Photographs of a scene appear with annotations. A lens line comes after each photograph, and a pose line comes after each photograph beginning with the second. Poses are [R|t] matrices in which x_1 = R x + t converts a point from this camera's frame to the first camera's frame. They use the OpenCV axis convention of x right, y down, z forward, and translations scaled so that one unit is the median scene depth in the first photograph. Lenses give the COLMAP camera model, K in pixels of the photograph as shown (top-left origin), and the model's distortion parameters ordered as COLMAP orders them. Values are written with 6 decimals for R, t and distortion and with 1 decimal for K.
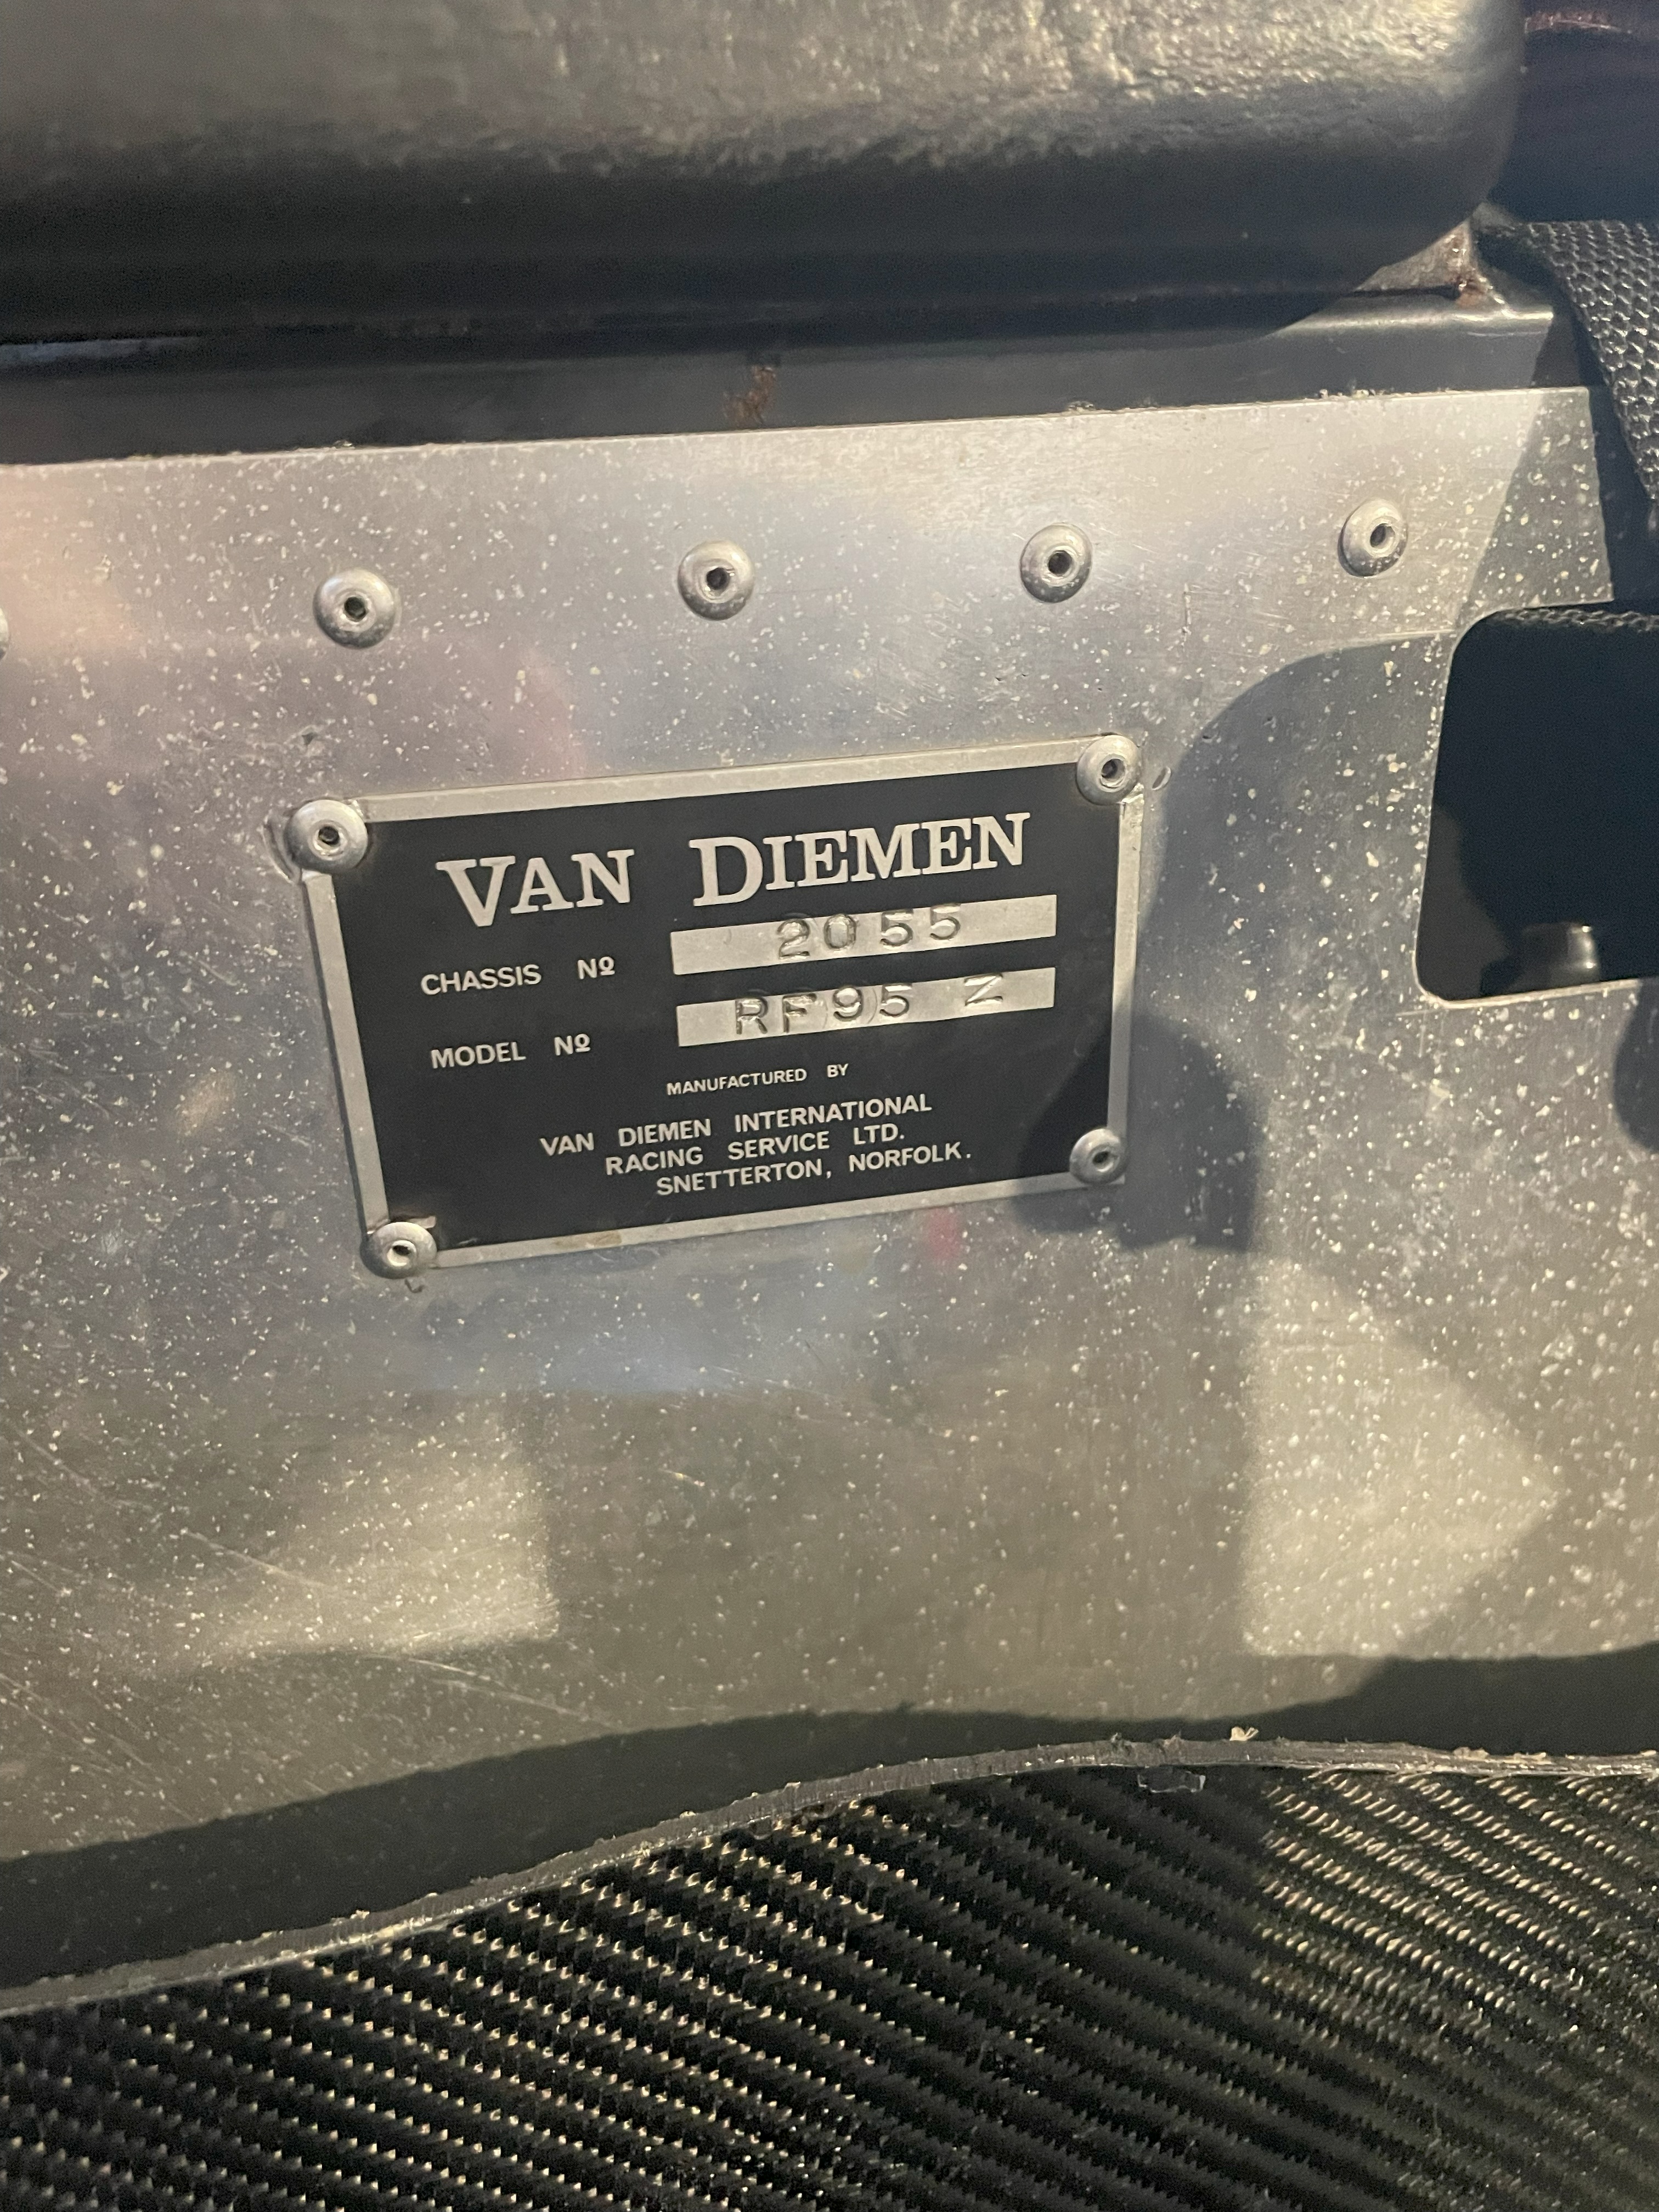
lens RADIAL K [[1719.5, 0, 829.5], [0, 1719.5, 1106.0], [0, 0, 1]] dist [0.076851, -0.153161]
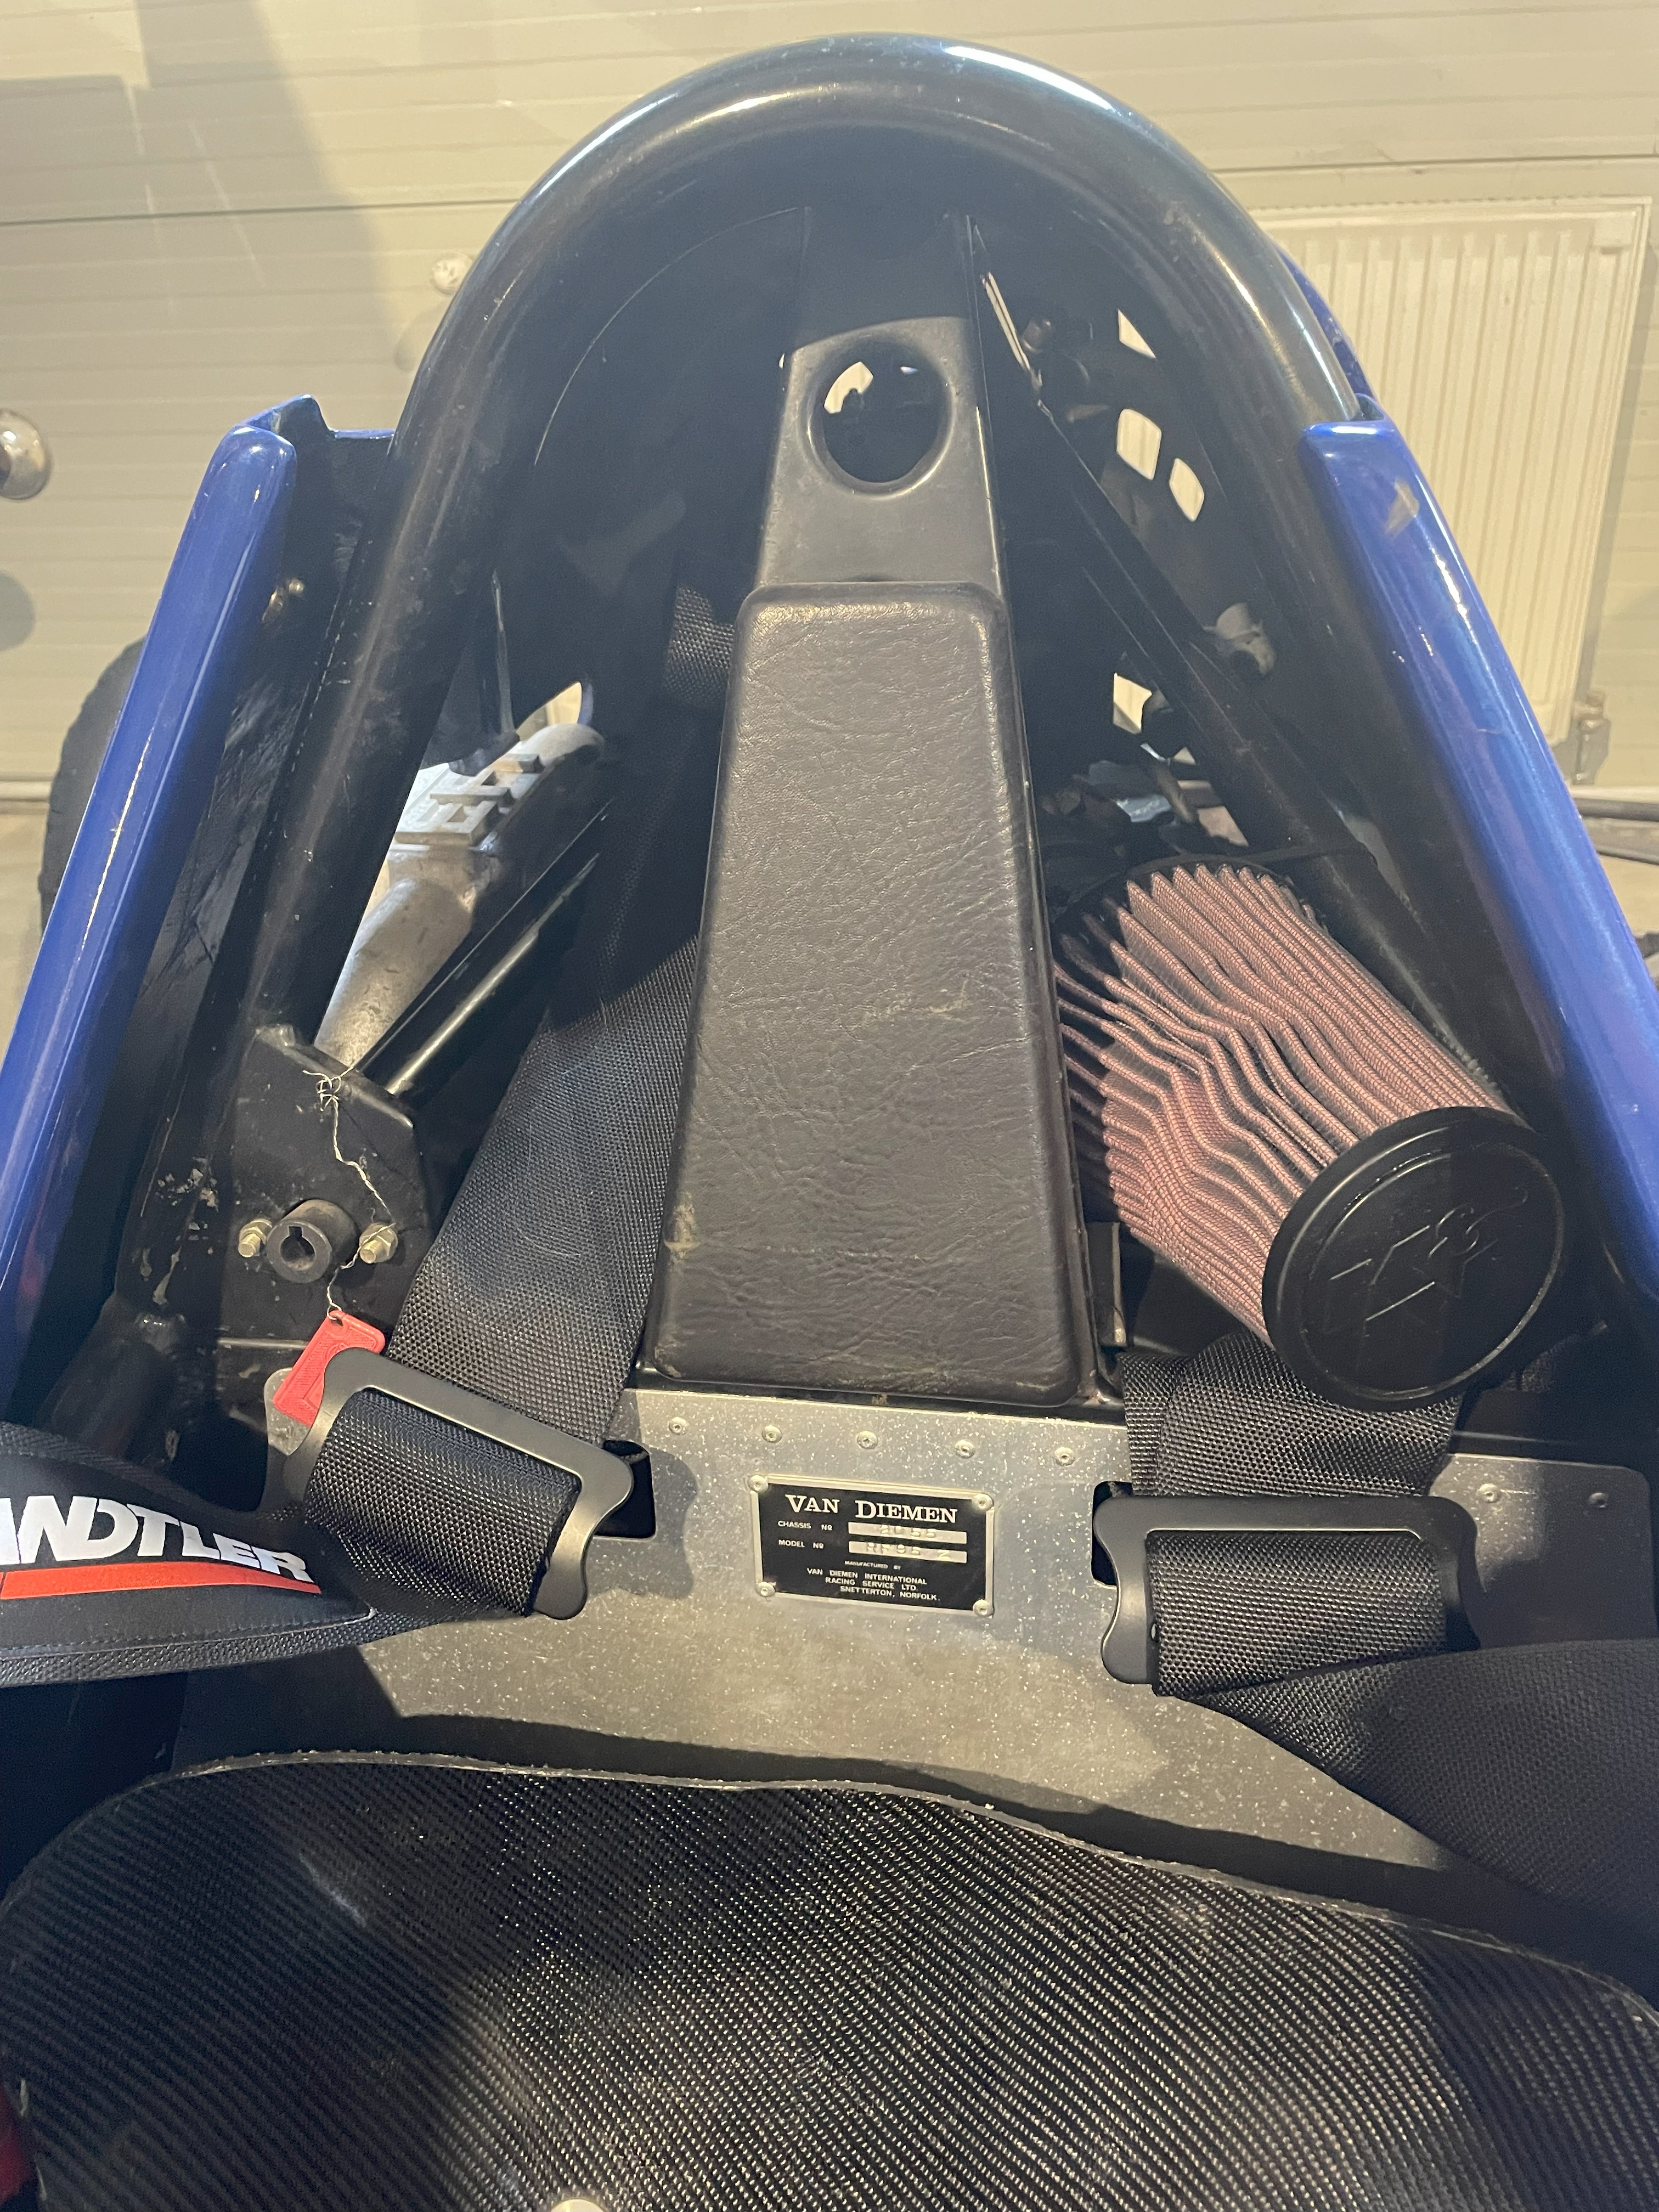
lens RADIAL K [[1677.4, 0, 831.8], [0, 1677.4, 1066.1], [0, 0, 1]] dist [0.071100, -0.136364]
pose [[0.933541, 0.145529, -0.327603, 0.805969], [-0.155447, 0.987835, -0.004146, -0.936629], [0.323014, 0.054795, 0.944807, -2.130213]]
